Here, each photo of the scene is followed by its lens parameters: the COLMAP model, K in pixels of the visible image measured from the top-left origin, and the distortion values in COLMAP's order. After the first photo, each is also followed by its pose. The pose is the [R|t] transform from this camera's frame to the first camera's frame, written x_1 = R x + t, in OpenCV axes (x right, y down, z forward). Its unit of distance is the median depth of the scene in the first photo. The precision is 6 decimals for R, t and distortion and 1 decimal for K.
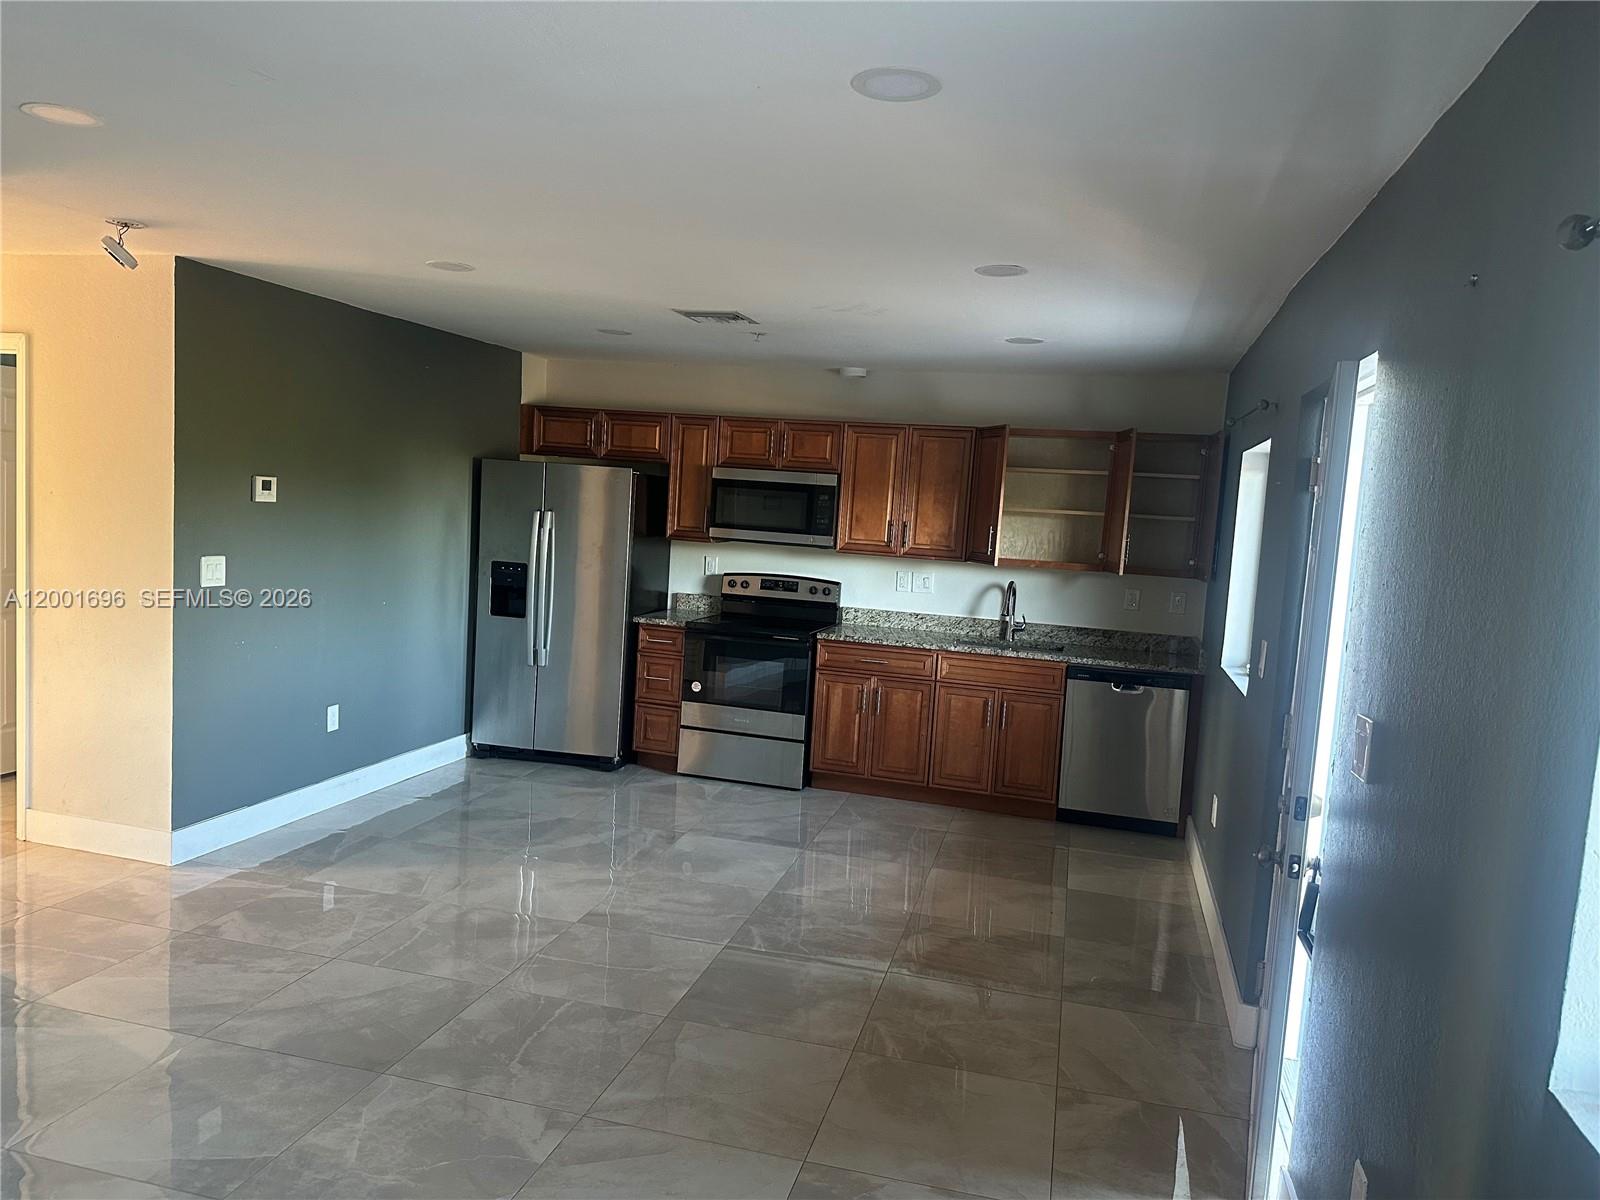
lens RADIAL K [[1119.2, 0, 800.0], [0, 1119.2, 600.0], [0, 0, 1]] dist [0.001719, 0.000613]
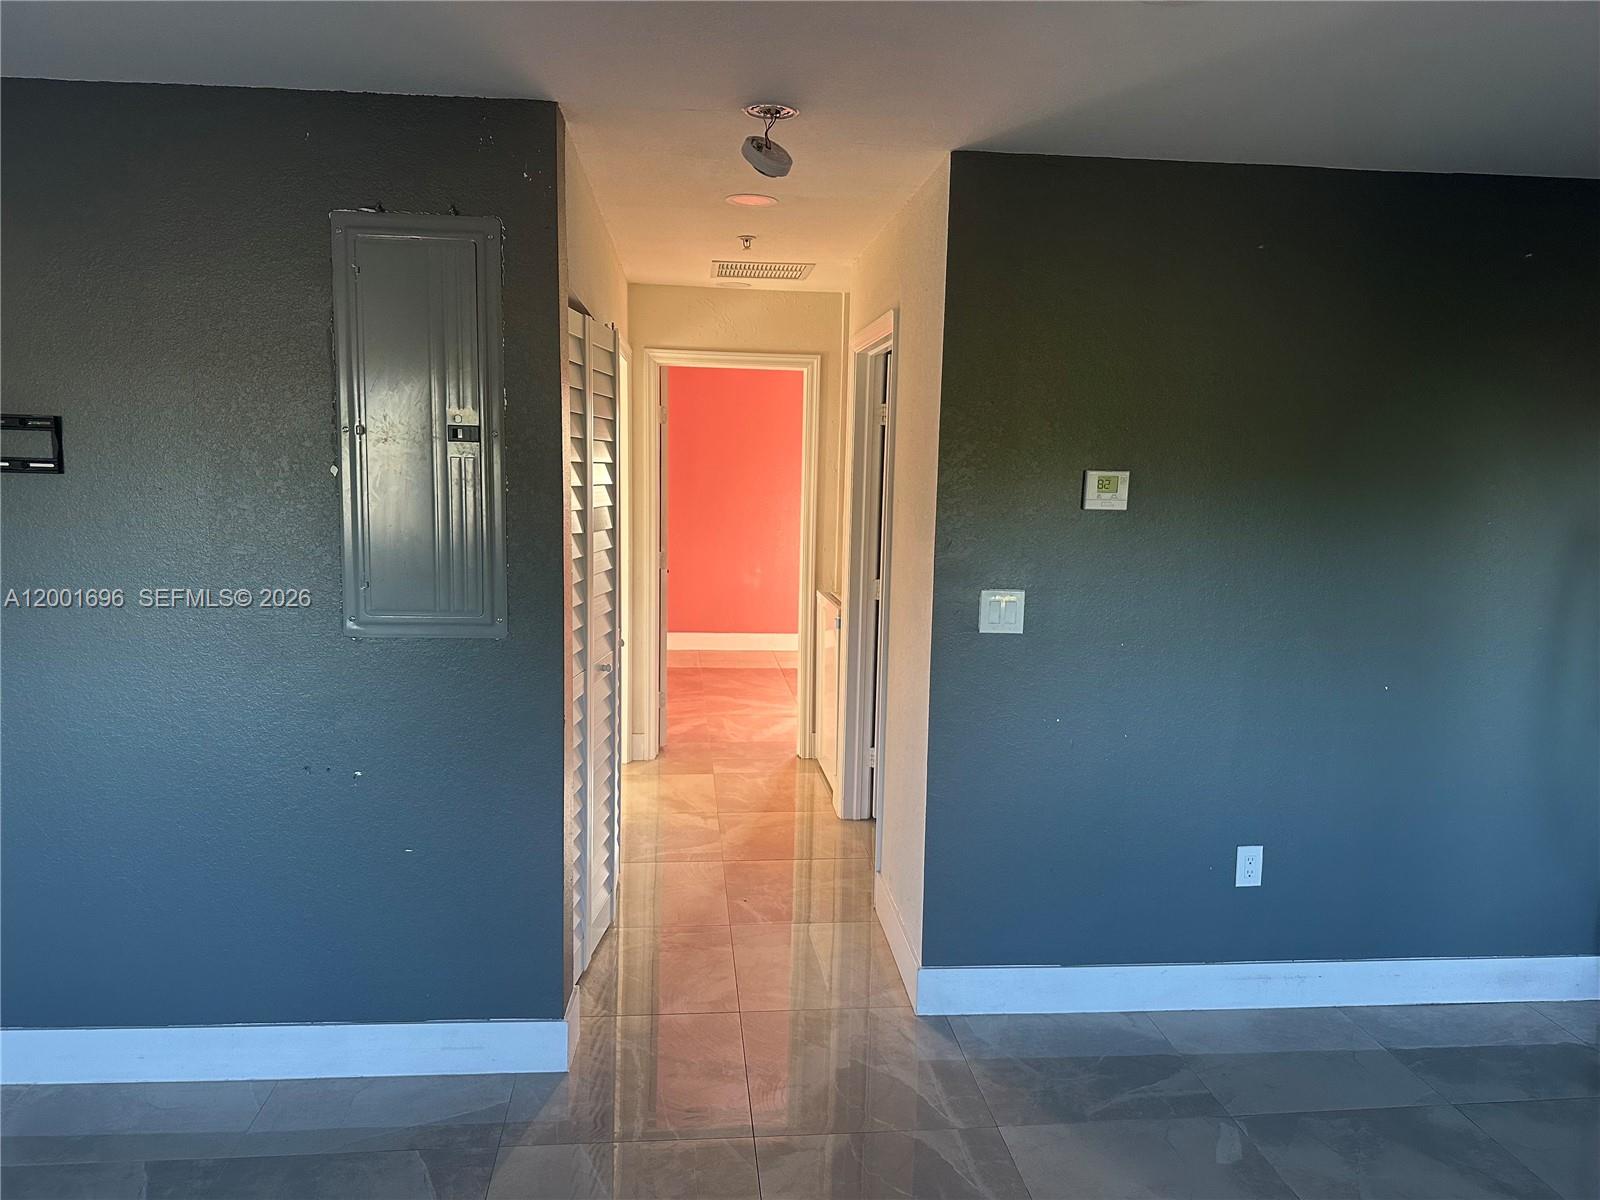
lens RADIAL K [[1108.9, 0, 800.0], [0, 1108.9, 600.0], [0, 0, 1]] dist [0.001032, -0.001592]
pose [[0.350639, 0.068477, -0.934004, 0.058777], [-0.086967, 0.995395, 0.040329, -0.048538], [0.932464, 0.067087, 0.354980, 0.638203]]
